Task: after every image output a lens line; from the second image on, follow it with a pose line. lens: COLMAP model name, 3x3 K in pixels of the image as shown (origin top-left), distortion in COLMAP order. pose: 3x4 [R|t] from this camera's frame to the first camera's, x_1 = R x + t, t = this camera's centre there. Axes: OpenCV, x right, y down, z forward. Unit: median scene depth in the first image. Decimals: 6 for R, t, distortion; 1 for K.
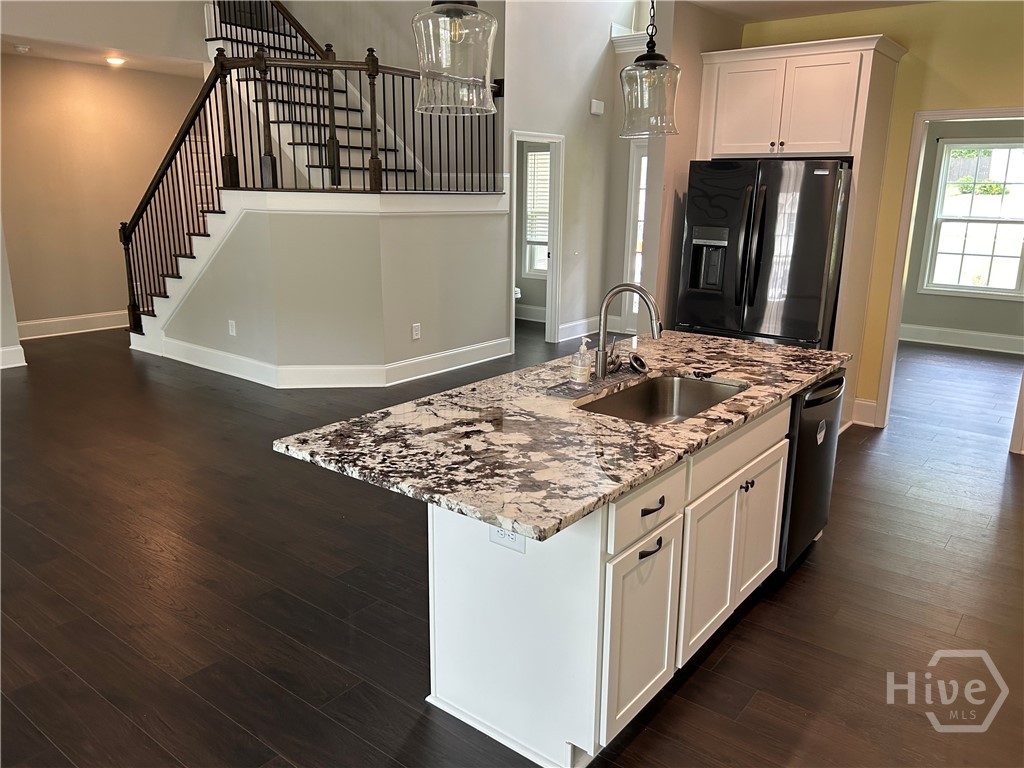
lens RADIAL K [[769.5, 0, 518.6], [0, 769.5, 379.4], [0, 0, 1]] dist [0.043909, -0.047939]
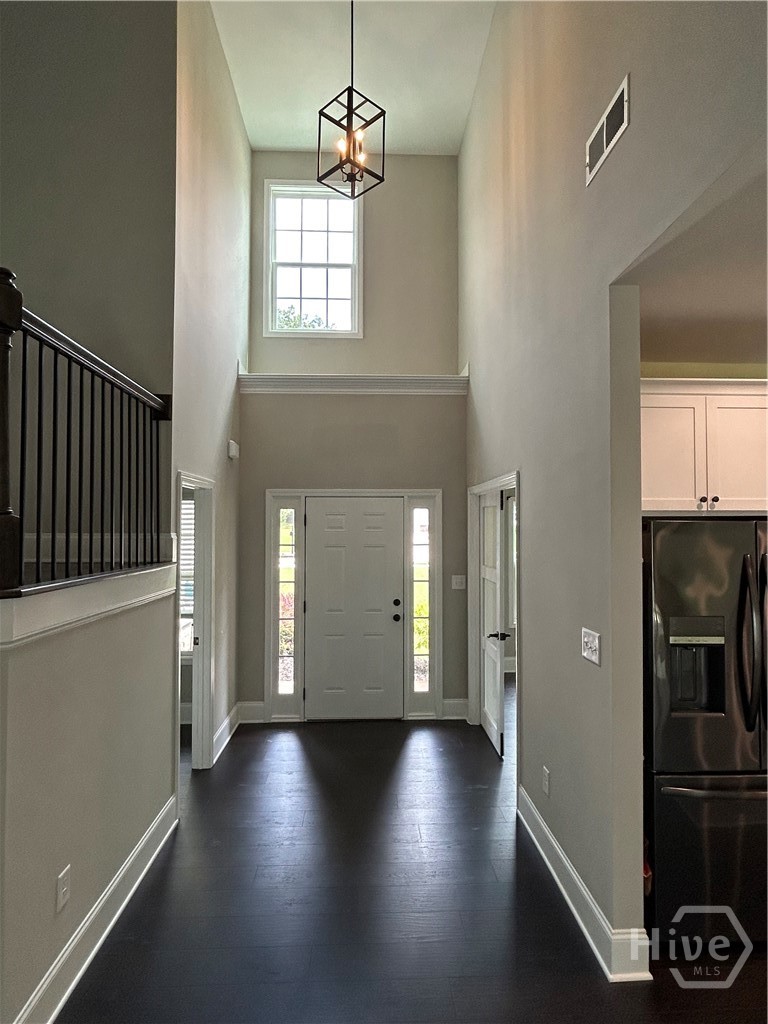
lens RADIAL K [[576.9, 0, 387.5], [0, 576.9, 513.0], [0, 0, 1]] dist [-0.005250, 0.004435]
pose [[0.765841, 0.001217, 0.643029, -0.506954], [0.168686, 0.964596, -0.202728, -0.425004], [-0.620510, 0.263727, 0.738522, 1.447628]]
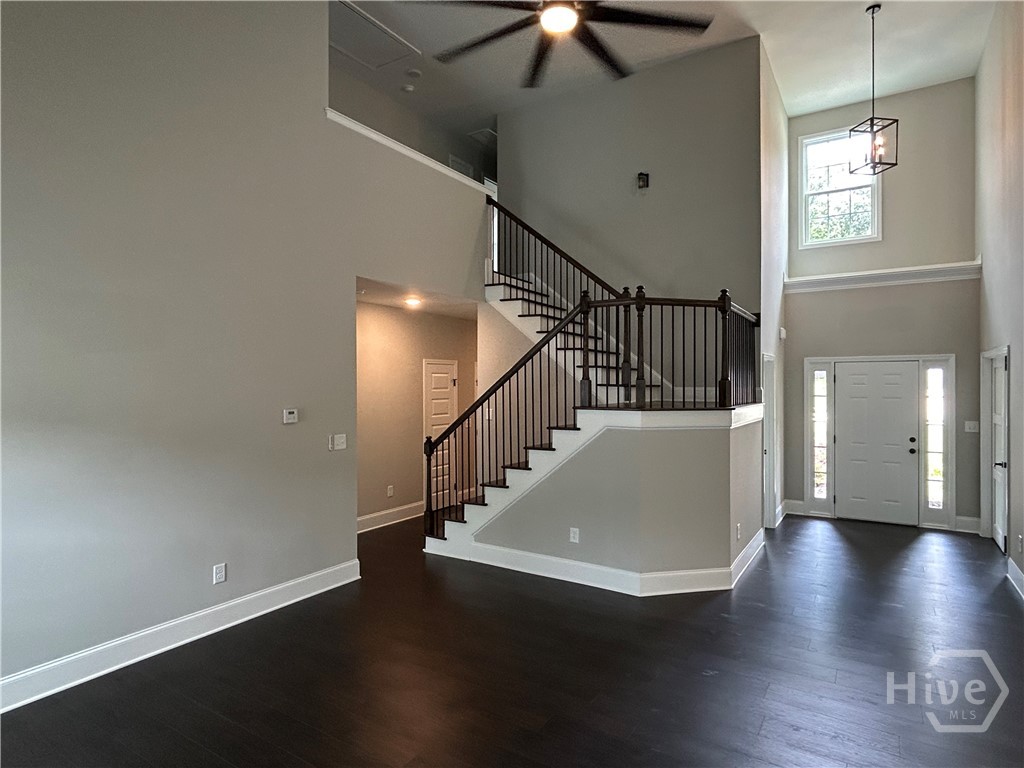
lens RADIAL K [[576.9, 0, 512.6], [0, 576.9, 383.9], [0, 0, 1]] dist [-0.005250, 0.004435]
pose [[0.996322, -0.017288, 0.083921, -1.274985], [0.037300, 0.969269, -0.243159, -0.193841], [-0.077138, 0.245395, 0.966349, 0.471756]]
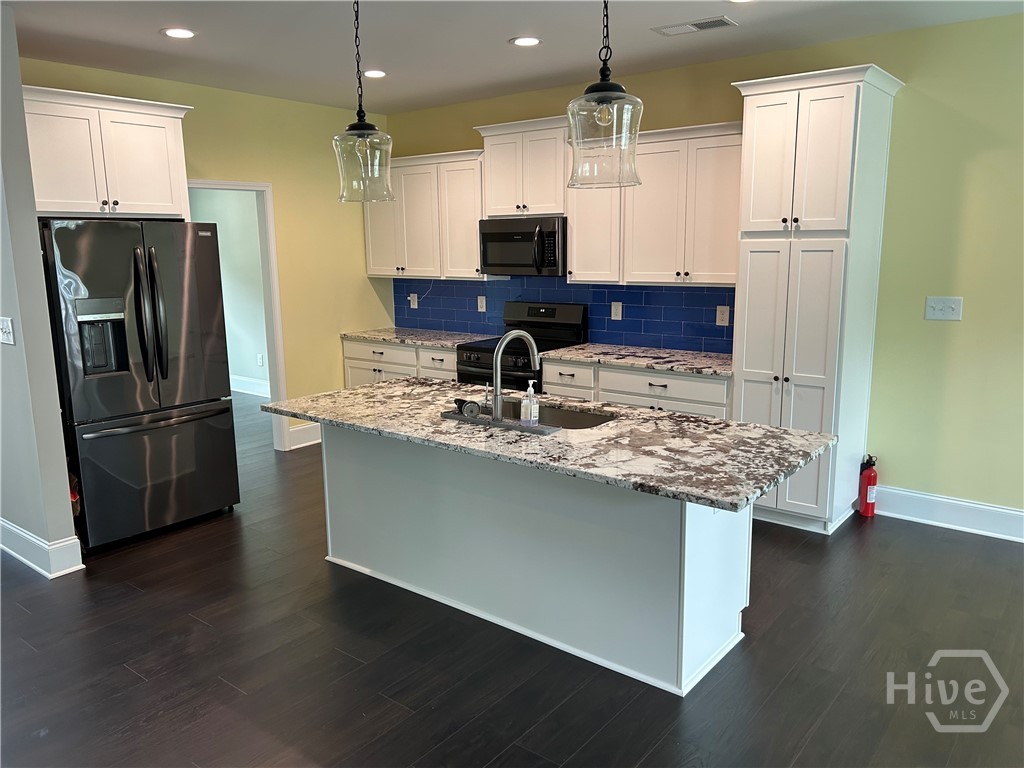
lens RADIAL K [[769.5, 0, 515.9], [0, 769.5, 388.9], [0, 0, 1]] dist [0.043909, -0.047939]
pose [[0.017094, -0.202578, 0.979117, -1.083401], [0.257179, 0.947202, 0.191484, -0.279128], [-0.966212, 0.248535, 0.068291, 0.994826]]
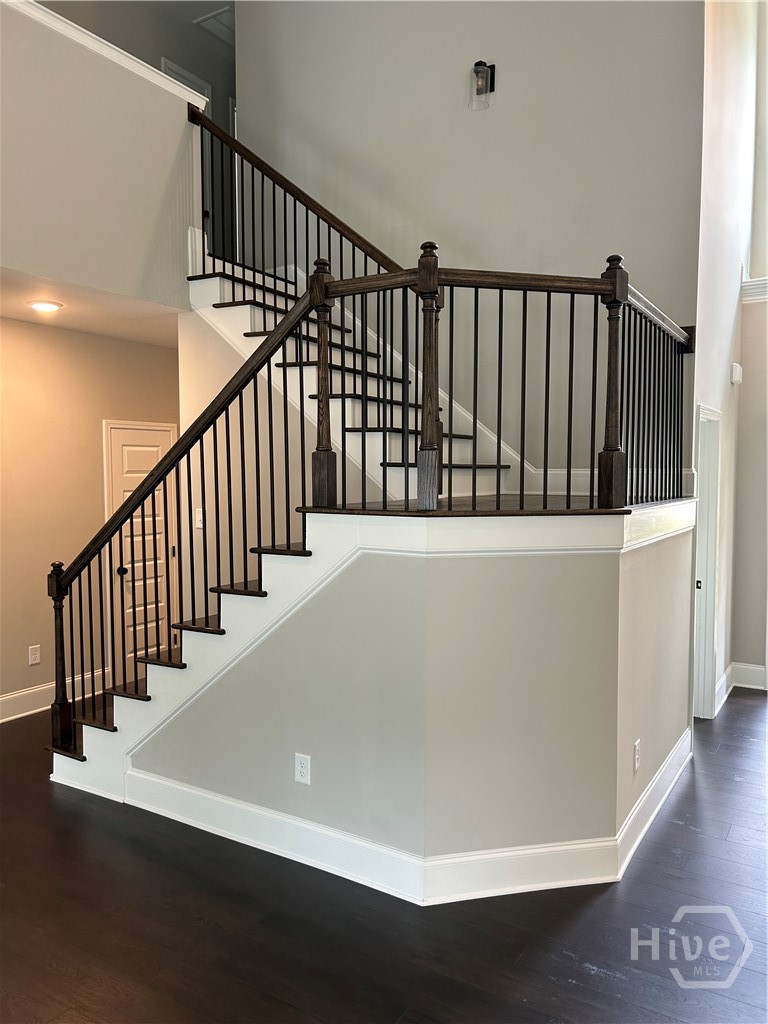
lens RADIAL K [[769.5, 0, 387.9], [0, 769.5, 520.8], [0, 0, 1]] dist [0.043909, -0.047939]
pose [[0.994624, -0.024295, 0.100659, -0.890422], [0.041961, 0.983261, -0.177306, -0.334936], [-0.094666, 0.180577, 0.978995, 1.119266]]
